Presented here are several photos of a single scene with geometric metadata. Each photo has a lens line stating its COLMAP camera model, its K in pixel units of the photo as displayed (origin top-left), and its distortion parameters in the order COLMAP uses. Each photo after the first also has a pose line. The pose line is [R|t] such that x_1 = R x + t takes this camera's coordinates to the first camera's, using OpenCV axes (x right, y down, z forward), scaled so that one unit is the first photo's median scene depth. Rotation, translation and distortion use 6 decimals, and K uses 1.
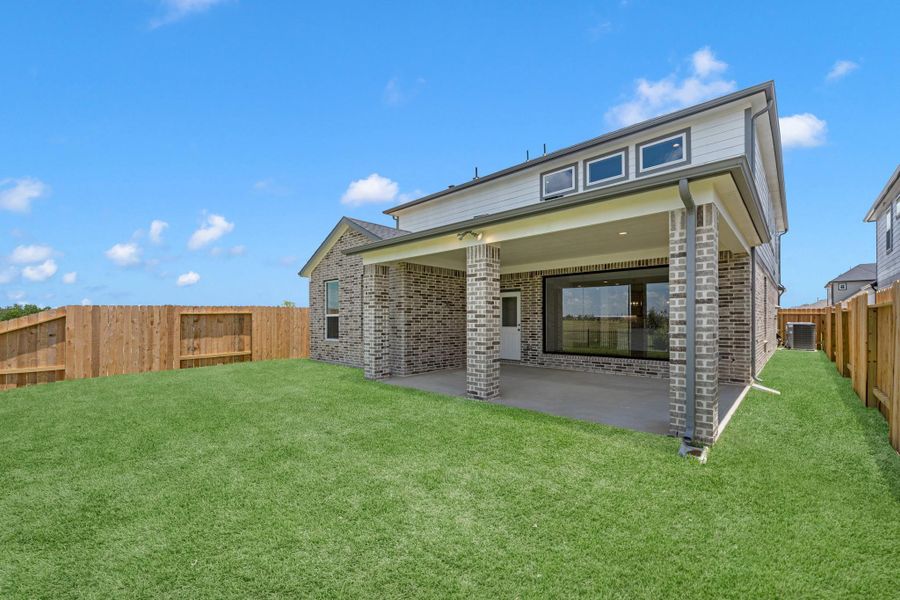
lens RADIAL K [[363.1, 0, 450.0], [0, 363.1, 300.0], [0, 0, 1]] dist [0.001921, 0.000344]
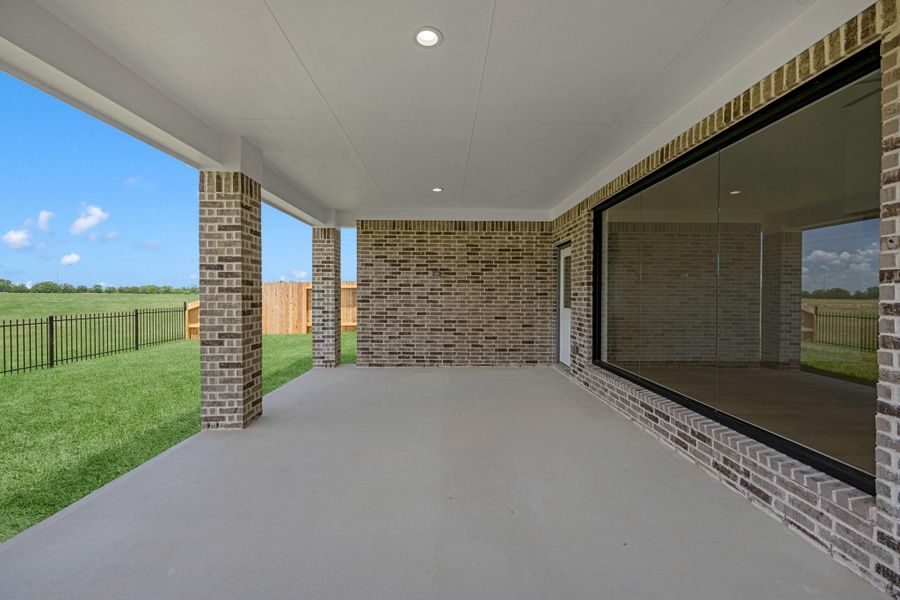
lens RADIAL K [[365.4, 0, 453.4], [0, 365.4, 297.0], [0, 0, 1]] dist [0.000812, 0.000116]
pose [[0.698327, 0.012275, -0.715674, 0.606206], [0.032402, 0.998286, 0.048739, 0.029453], [0.715045, -0.057225, 0.696732, 0.639611]]
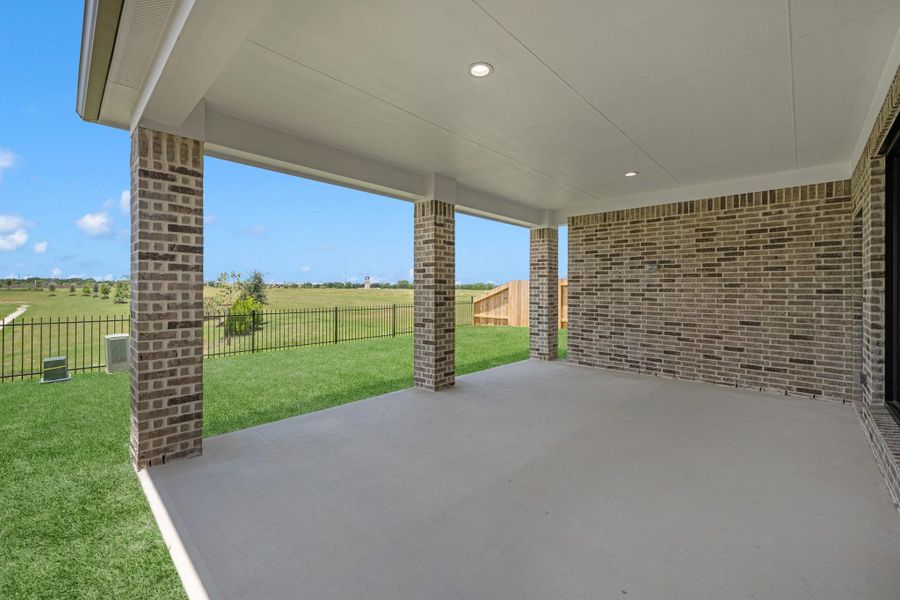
lens RADIAL K [[377.6, 0, 449.5], [0, 377.6, 286.1], [0, 0, 1]] dist [0.000621, 0.000099]
pose [[-0.003702, -0.003831, -0.999986, 0.724107], [0.048361, 0.998822, -0.004006, 0.036361], [0.998823, -0.048375, -0.003512, 0.792946]]
